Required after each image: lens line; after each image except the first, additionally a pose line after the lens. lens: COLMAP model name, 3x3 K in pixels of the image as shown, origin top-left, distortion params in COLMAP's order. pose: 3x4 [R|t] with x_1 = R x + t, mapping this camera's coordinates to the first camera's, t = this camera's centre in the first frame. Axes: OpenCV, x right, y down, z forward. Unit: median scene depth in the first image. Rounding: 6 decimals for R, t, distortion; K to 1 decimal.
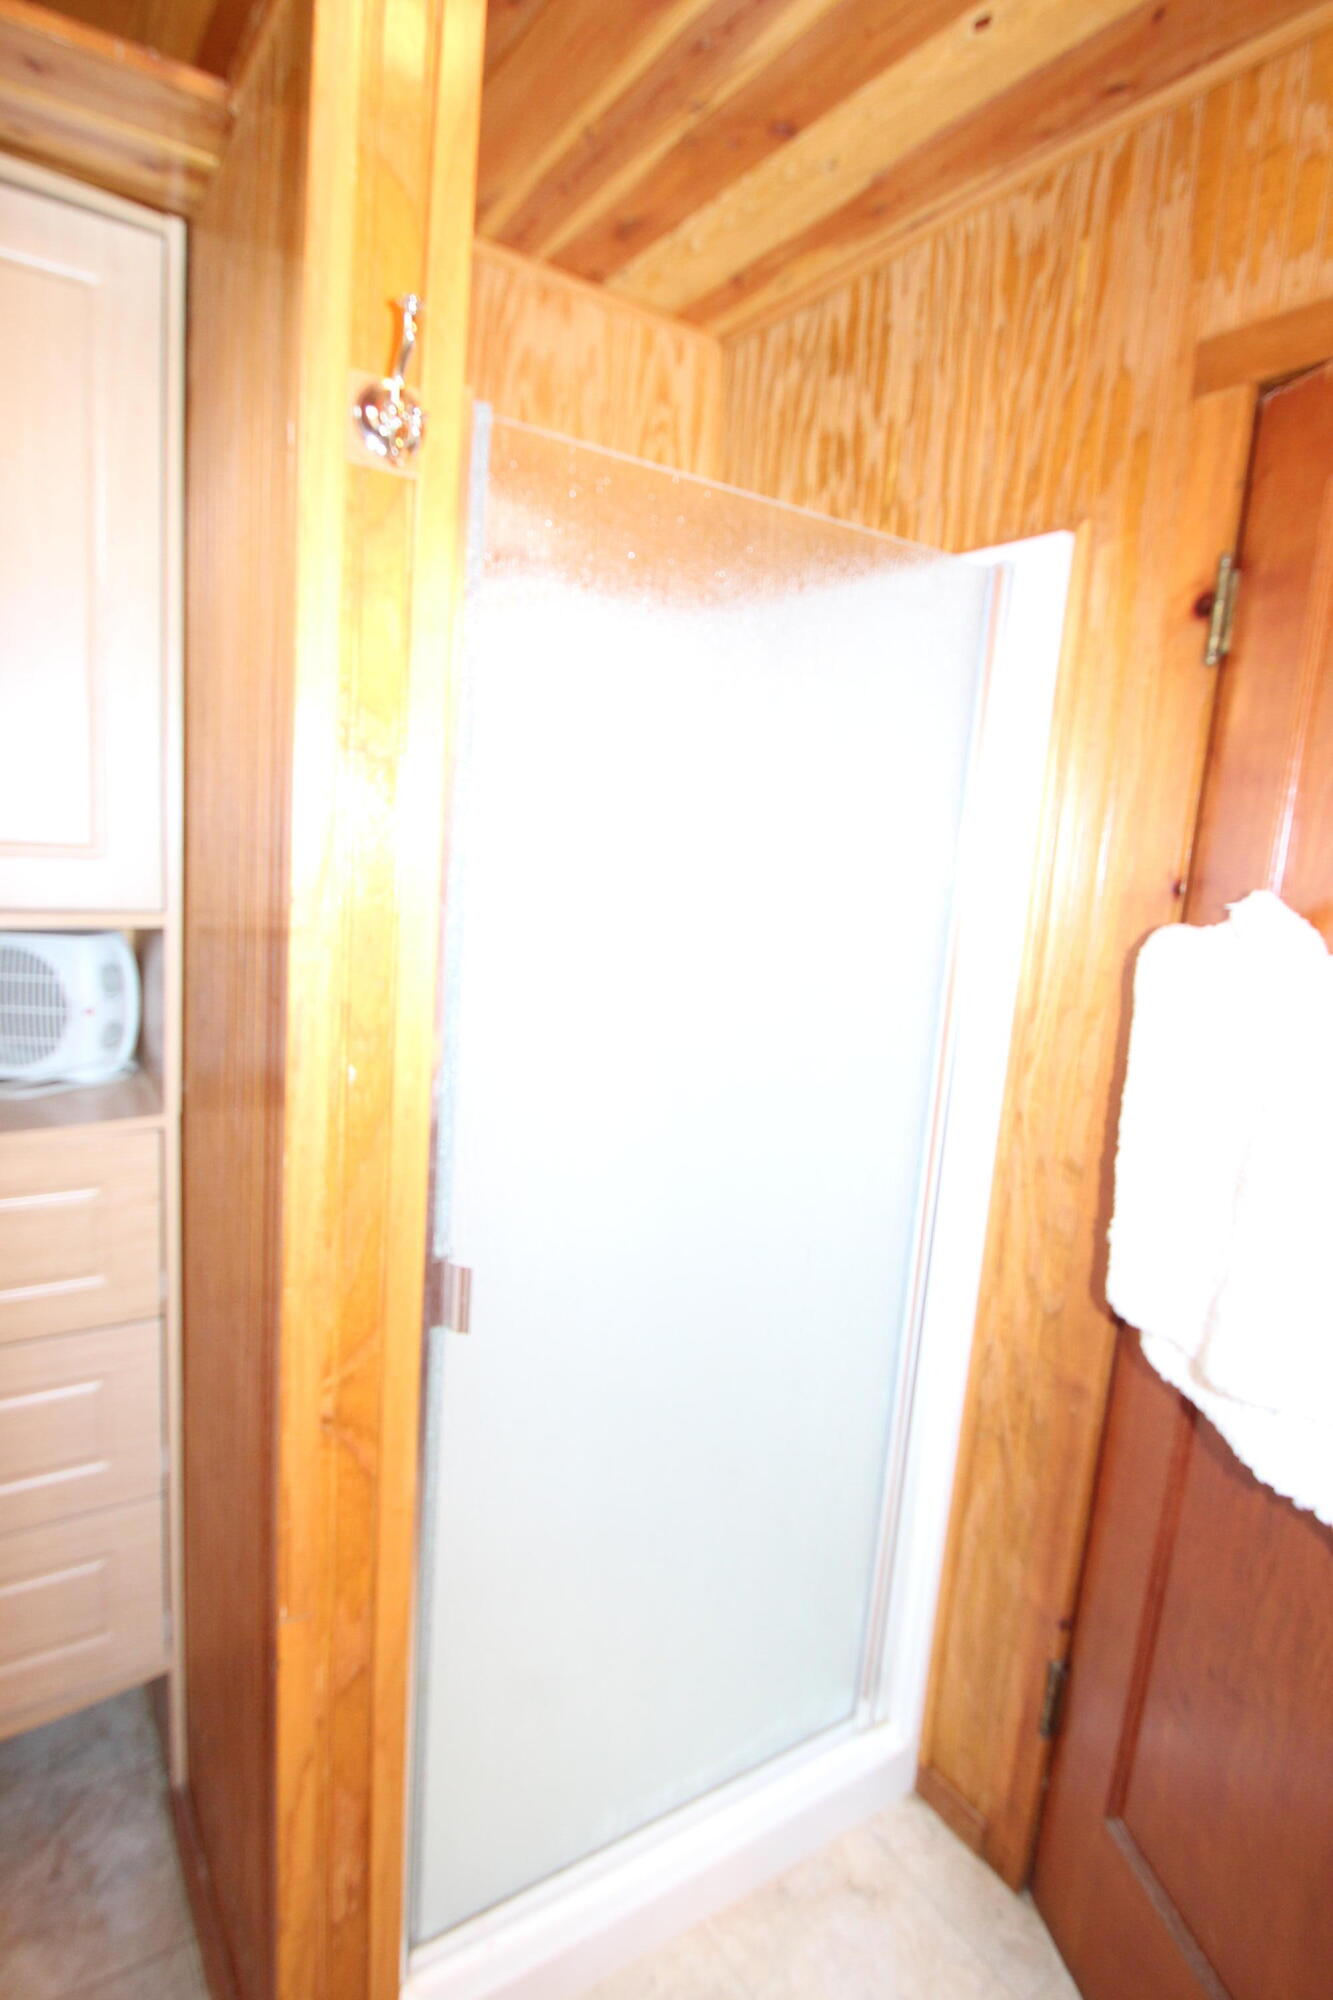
lens RADIAL K [[1029.2, 0, 657.7], [0, 1029.2, 992.3], [0, 0, 1]] dist [-0.001634, -0.013049]
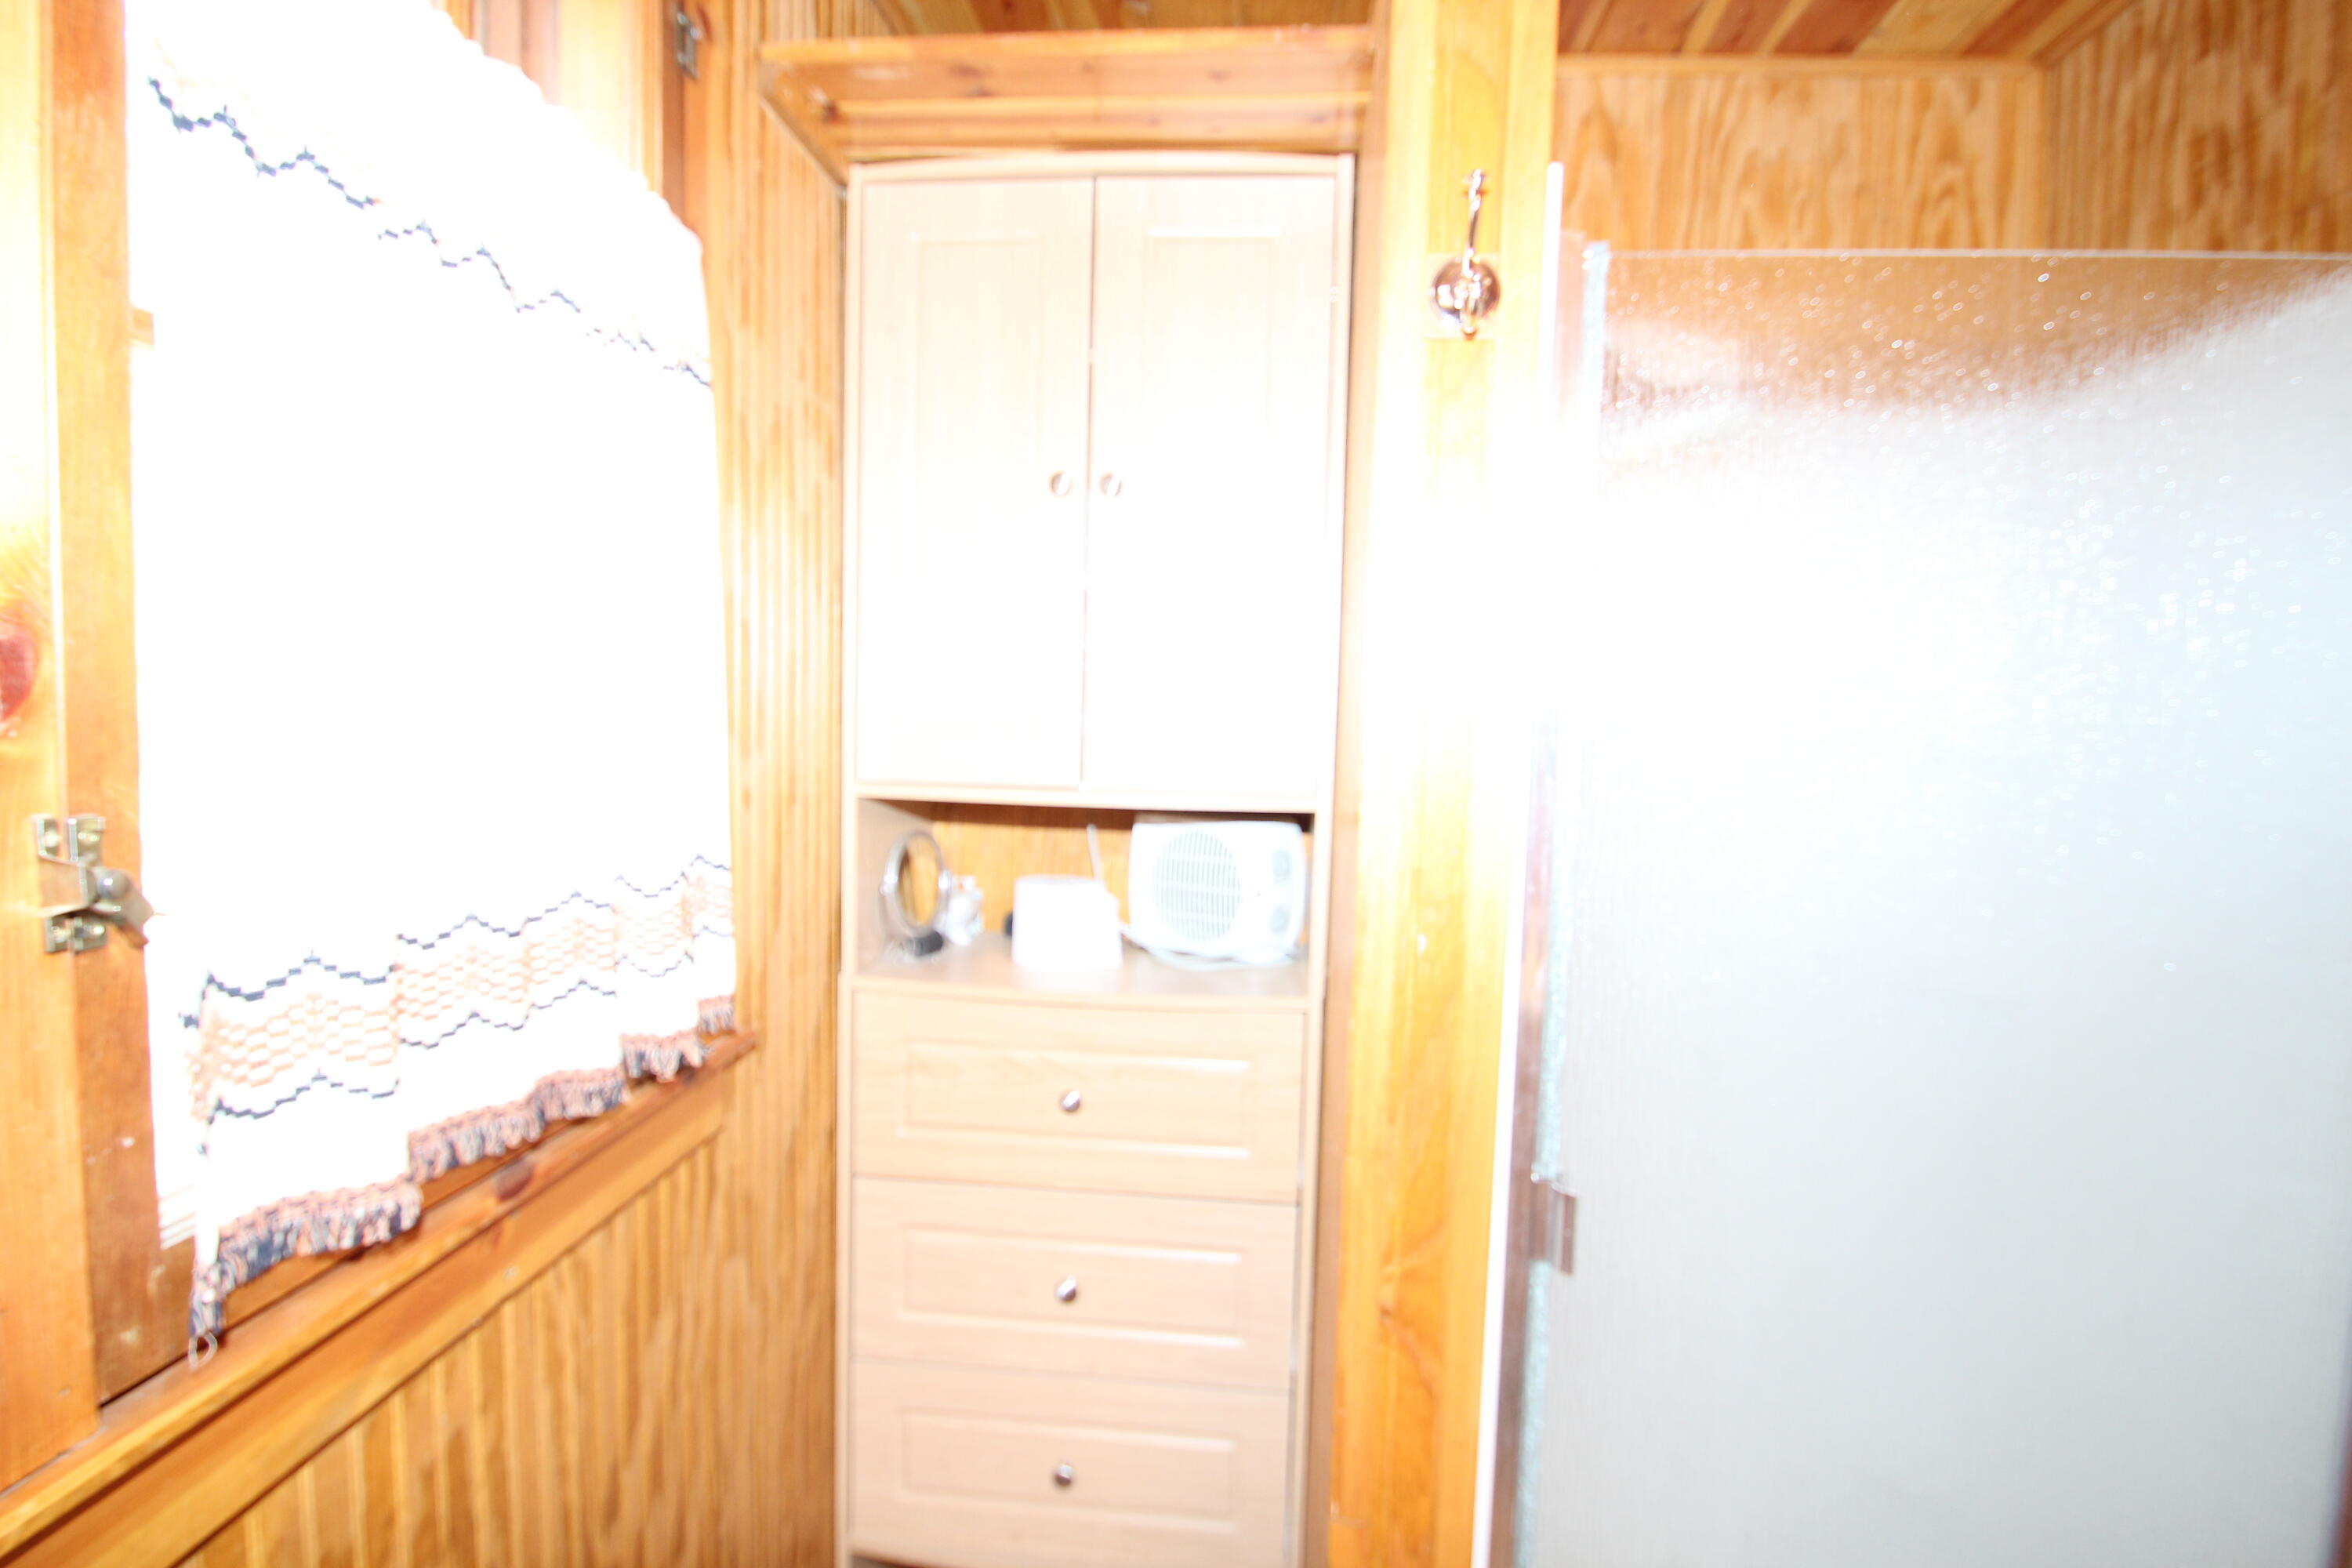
lens RADIAL K [[1210.3, 0, 1161.5], [0, 1210.3, 789.7], [0, 0, 1]] dist [-0.001634, -0.013049]
pose [[0.780579, -0.008426, -0.625000, 0.125773], [-0.066934, 0.993033, -0.096984, 0.034964], [0.621463, 0.117537, 0.774576, -0.028173]]
